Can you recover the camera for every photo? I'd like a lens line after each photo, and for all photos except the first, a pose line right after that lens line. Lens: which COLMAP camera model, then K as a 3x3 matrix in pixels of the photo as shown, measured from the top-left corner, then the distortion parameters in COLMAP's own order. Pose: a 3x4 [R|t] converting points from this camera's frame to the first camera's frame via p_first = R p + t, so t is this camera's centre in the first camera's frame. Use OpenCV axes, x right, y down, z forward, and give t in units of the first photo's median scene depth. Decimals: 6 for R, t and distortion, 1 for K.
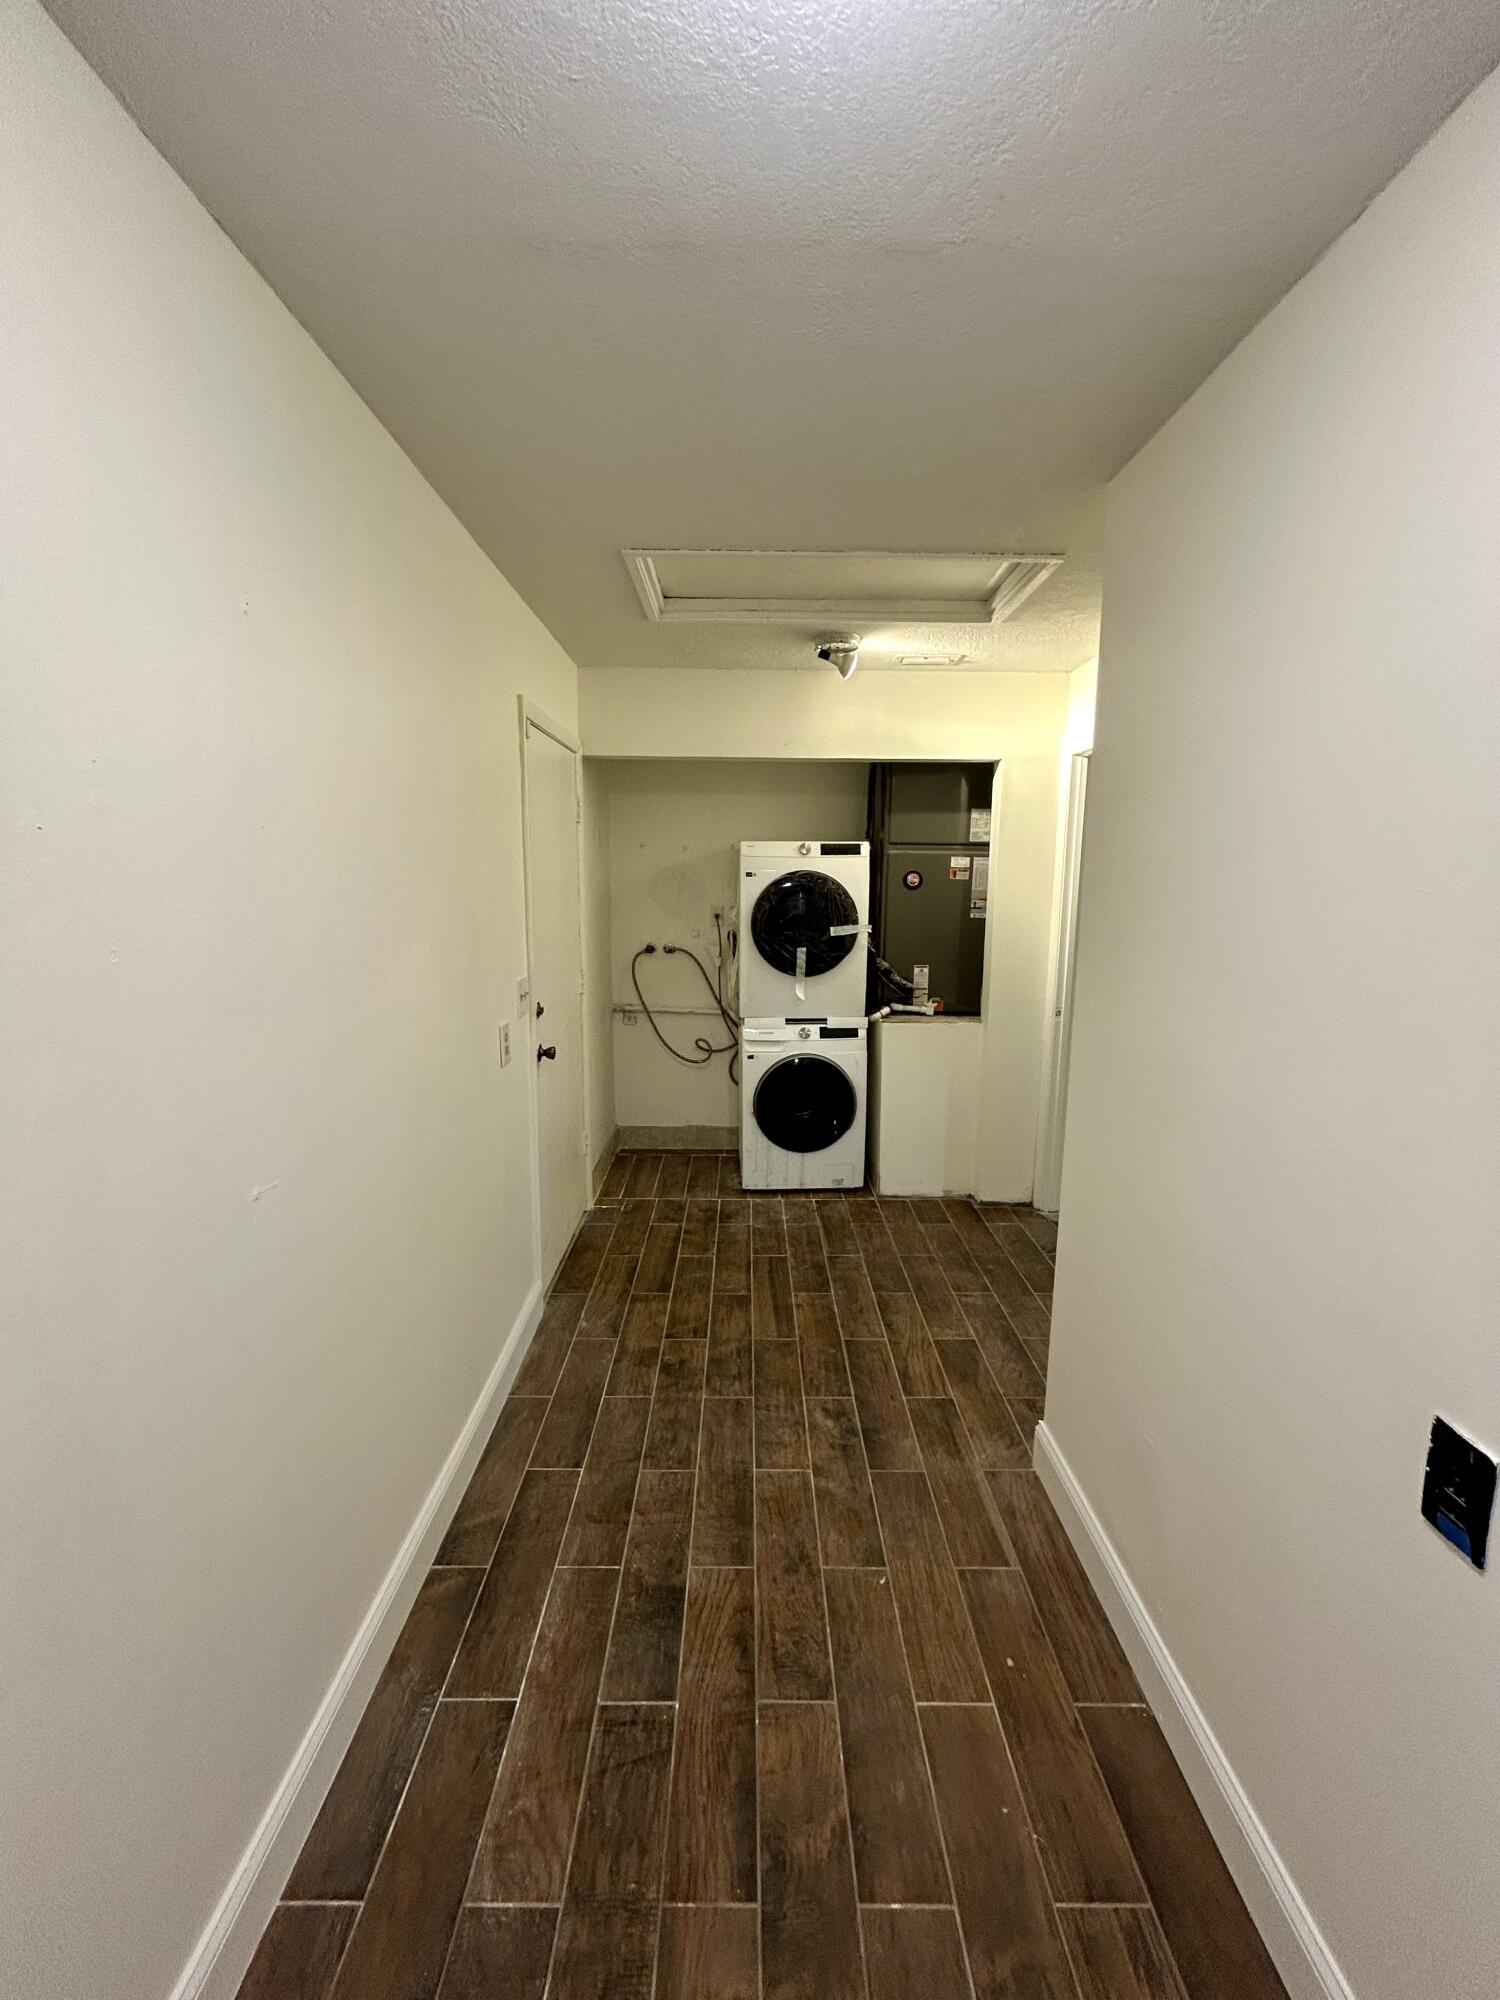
lens RADIAL K [[814.3, 0, 747.7], [0, 814.3, 999.1], [0, 0, 1]] dist [-0.001468, 0.000443]
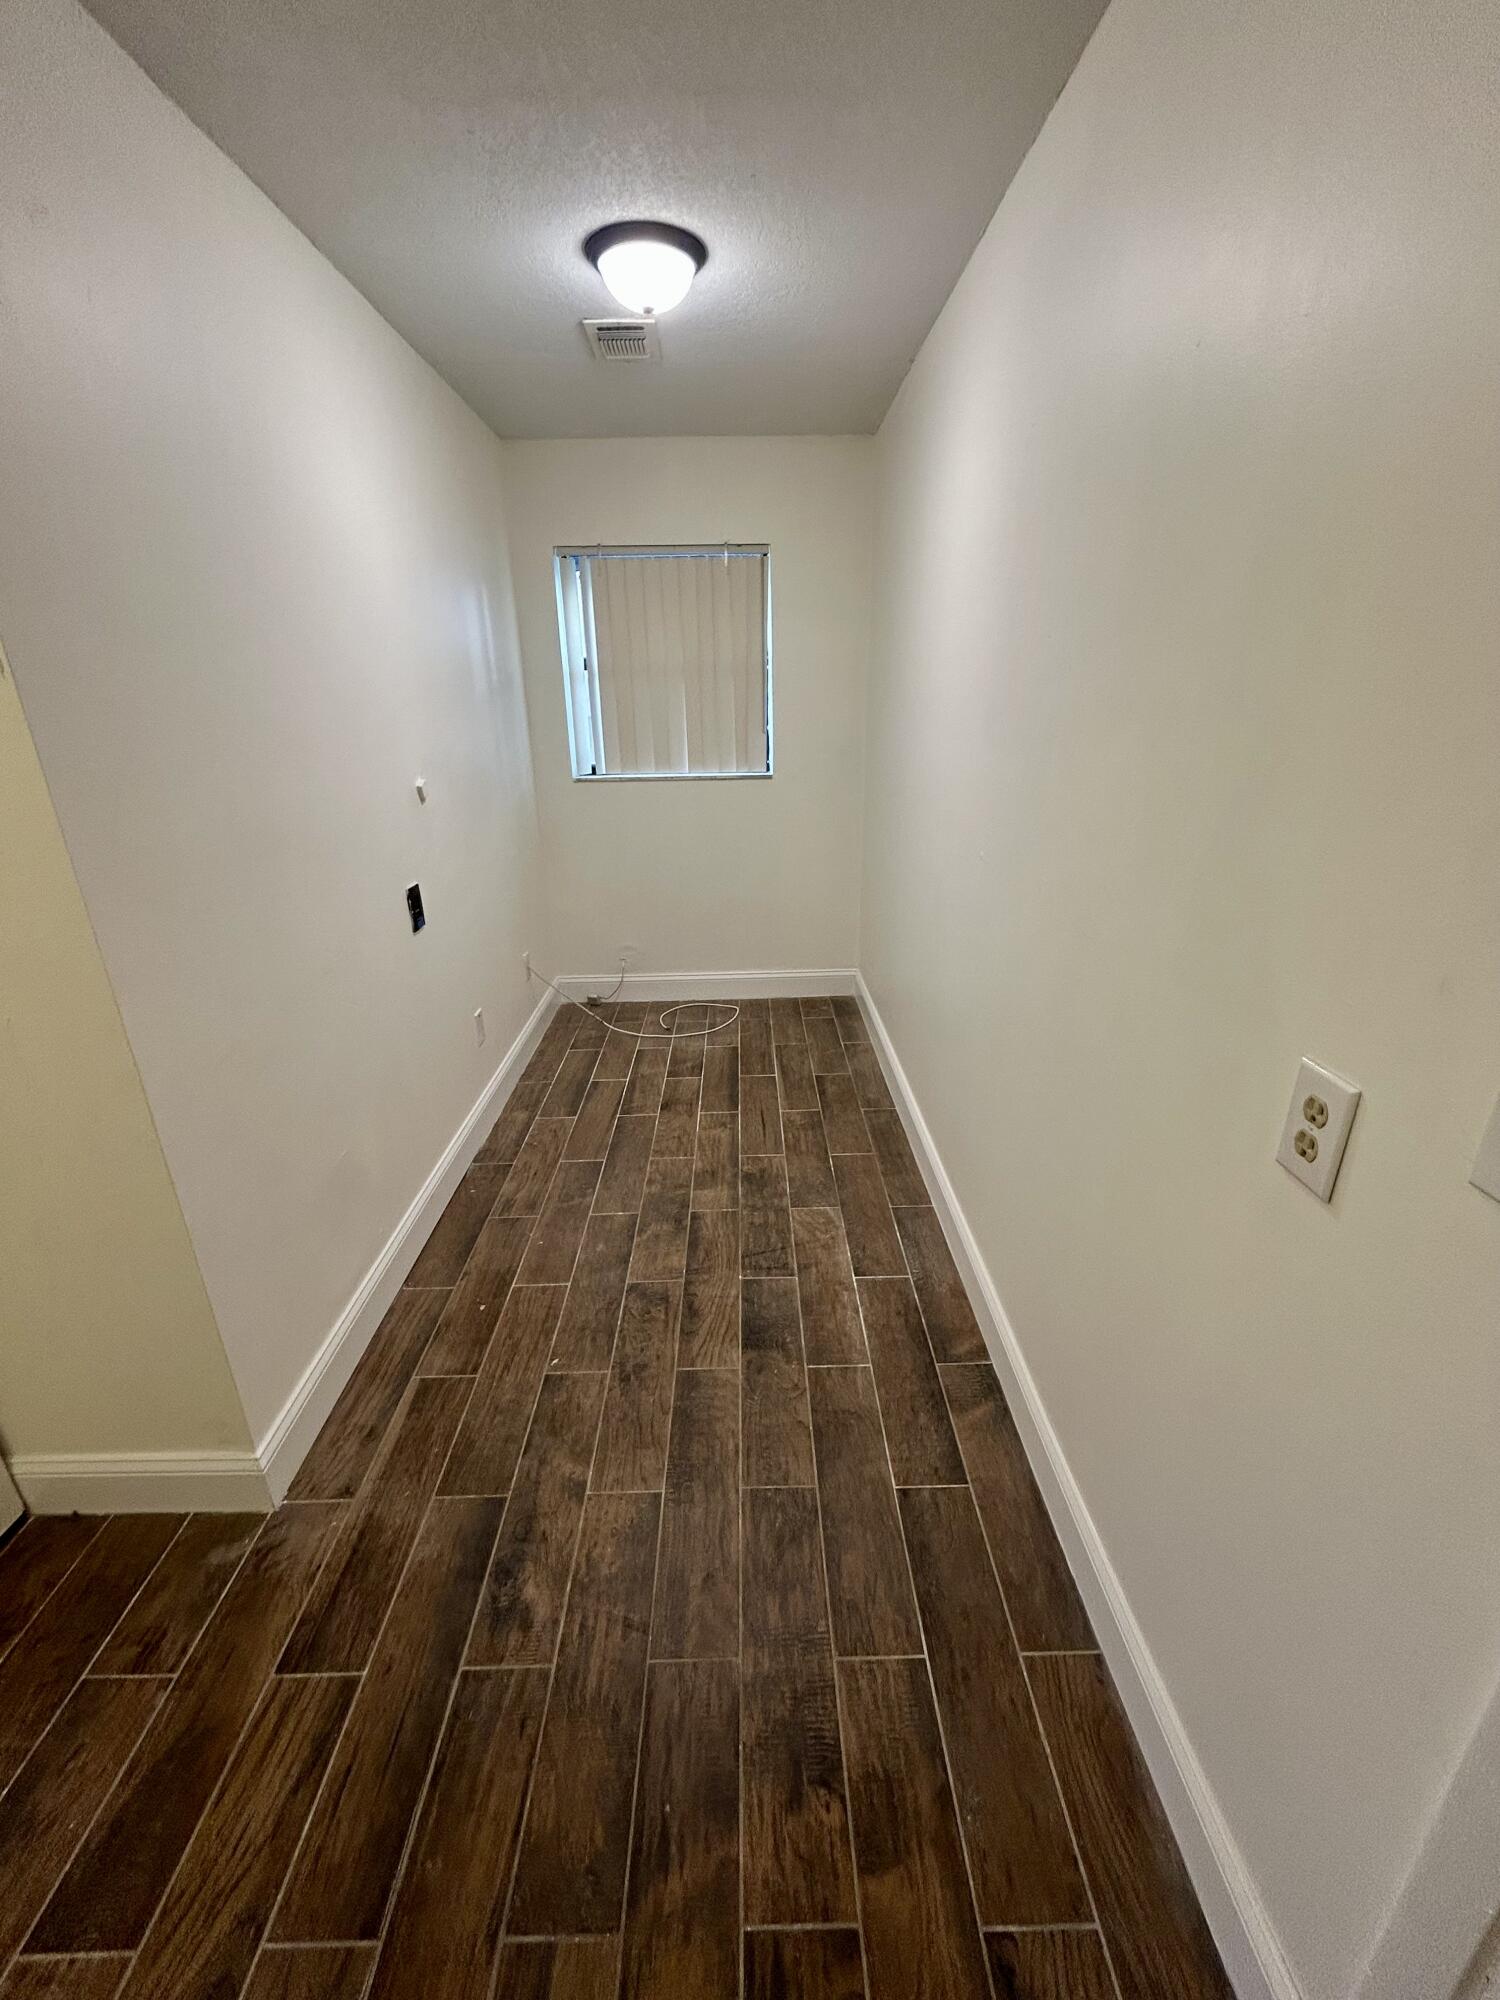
lens RADIAL K [[814.3, 0, 751.2], [0, 814.3, 995.7], [0, 0, 1]] dist [-0.001468, 0.000443]
pose [[-0.999890, 0.009971, -0.011005, -0.079507], [0.003190, 0.867970, 0.496606, -0.212949], [0.014504, 0.496516, -0.867906, 1.658350]]
